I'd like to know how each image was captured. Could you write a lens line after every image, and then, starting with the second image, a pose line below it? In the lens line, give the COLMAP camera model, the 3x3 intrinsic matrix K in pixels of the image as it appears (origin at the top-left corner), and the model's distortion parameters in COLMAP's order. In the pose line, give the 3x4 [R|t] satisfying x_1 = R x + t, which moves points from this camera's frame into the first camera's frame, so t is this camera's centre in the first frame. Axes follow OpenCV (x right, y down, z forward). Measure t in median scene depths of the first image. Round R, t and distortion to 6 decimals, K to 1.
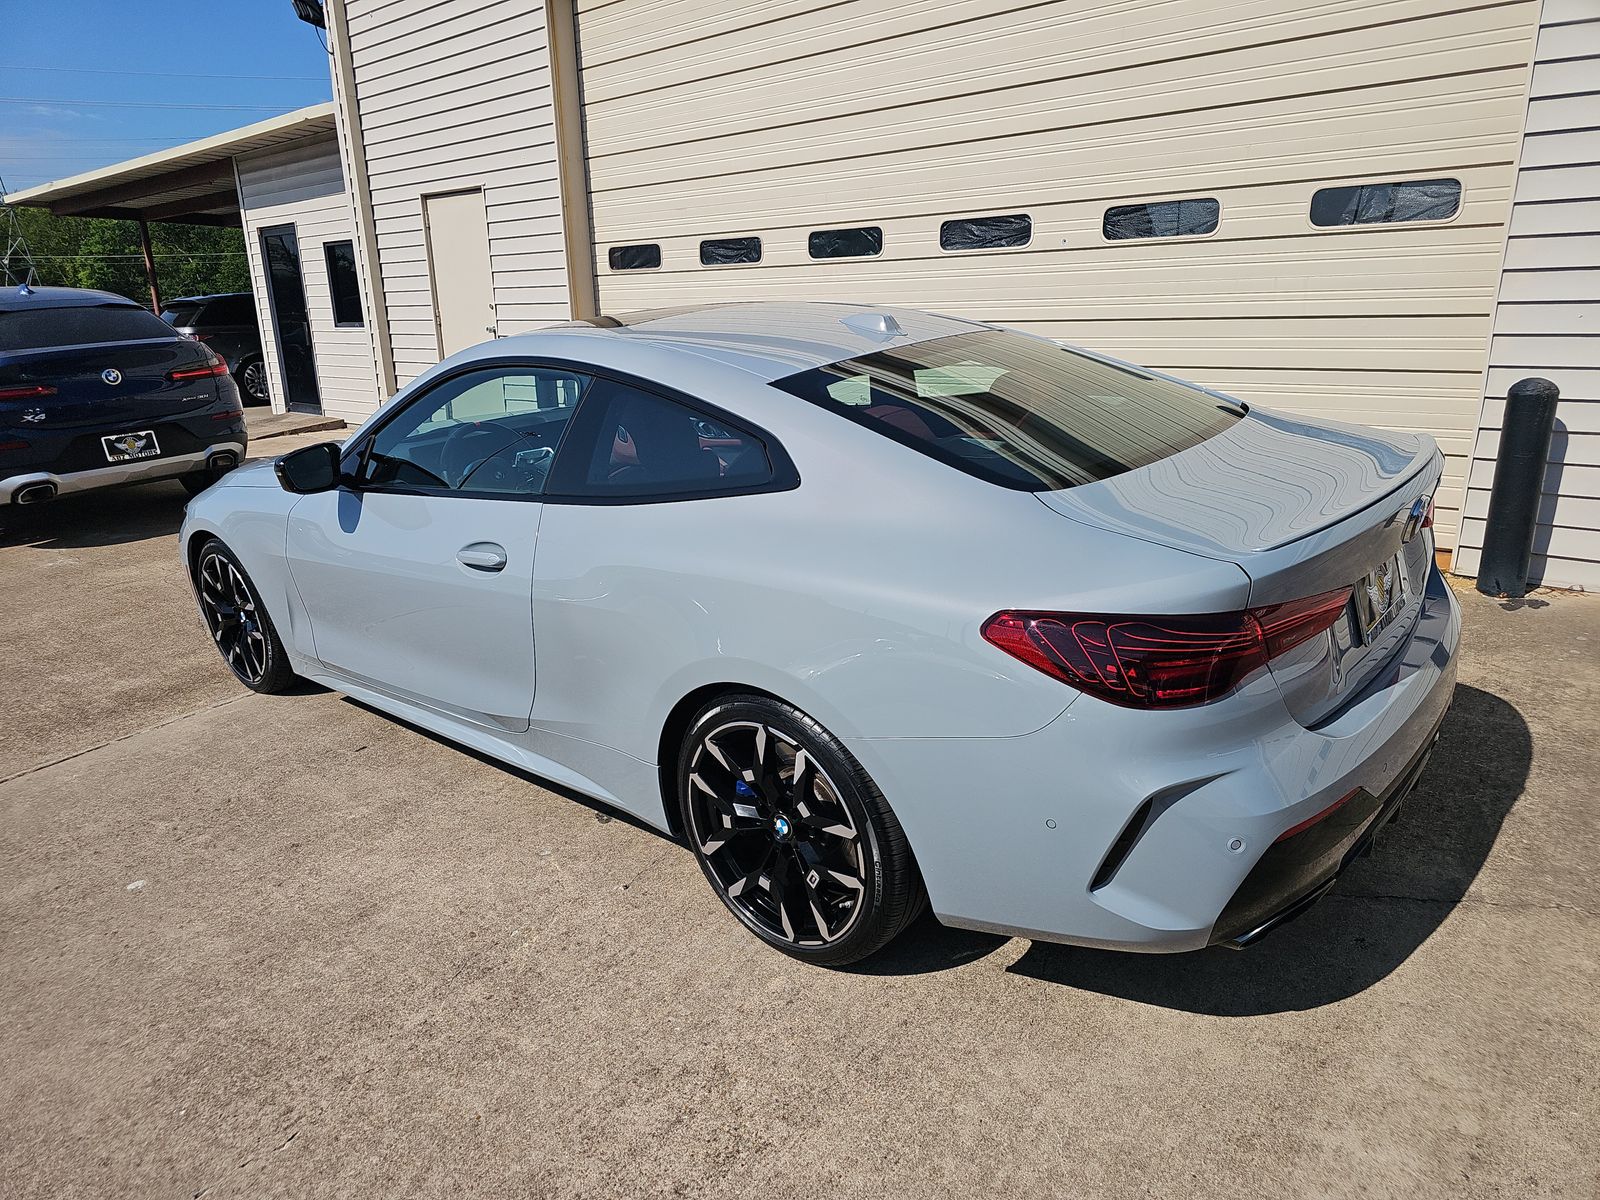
lens RADIAL K [[1094.7, 0, 788.6], [0, 1094.7, 604.7], [0, 0, 1]] dist [0.002555, 0.002712]
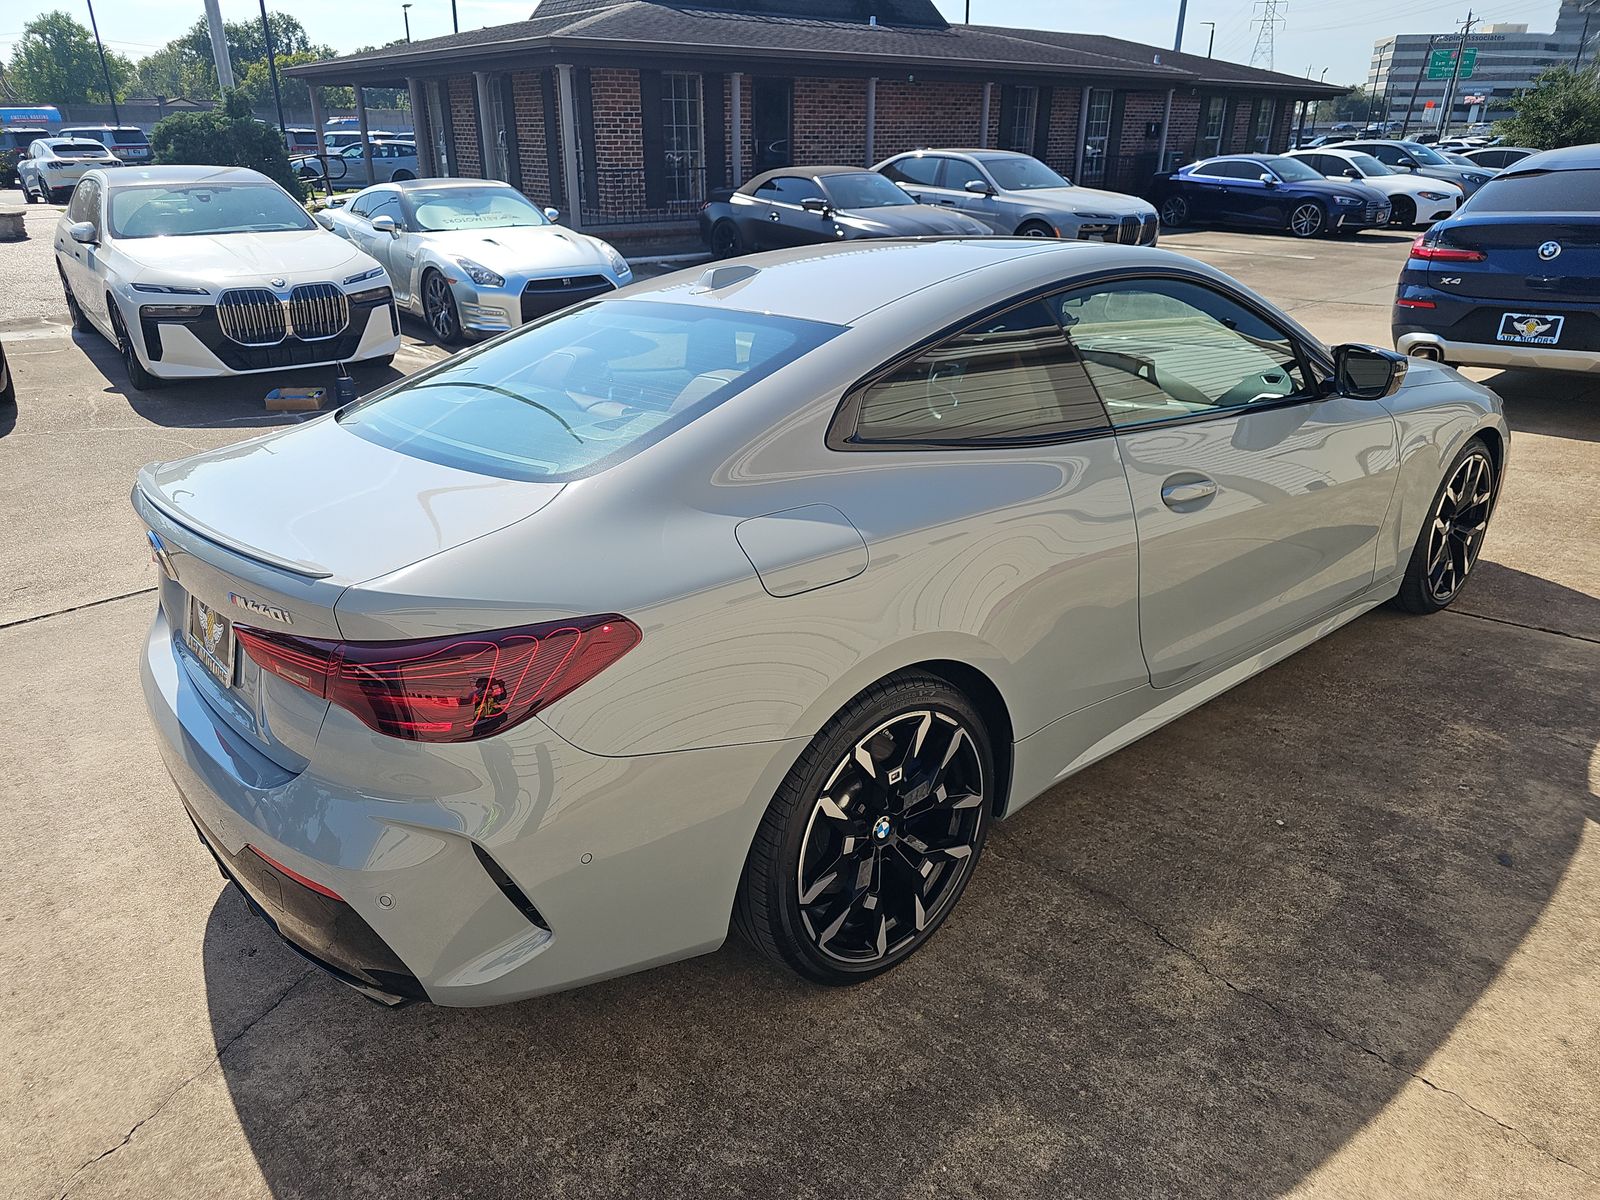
lens RADIAL K [[1094.7, 0, 788.6], [0, 1094.7, 604.7], [0, 0, 1]] dist [0.002555, 0.002712]
pose [[-0.166446, 0.409915, -0.896808, 0.570915], [-0.255485, 0.860509, 0.440740, -0.252567], [0.952378, 0.302481, -0.038501, 0.666729]]
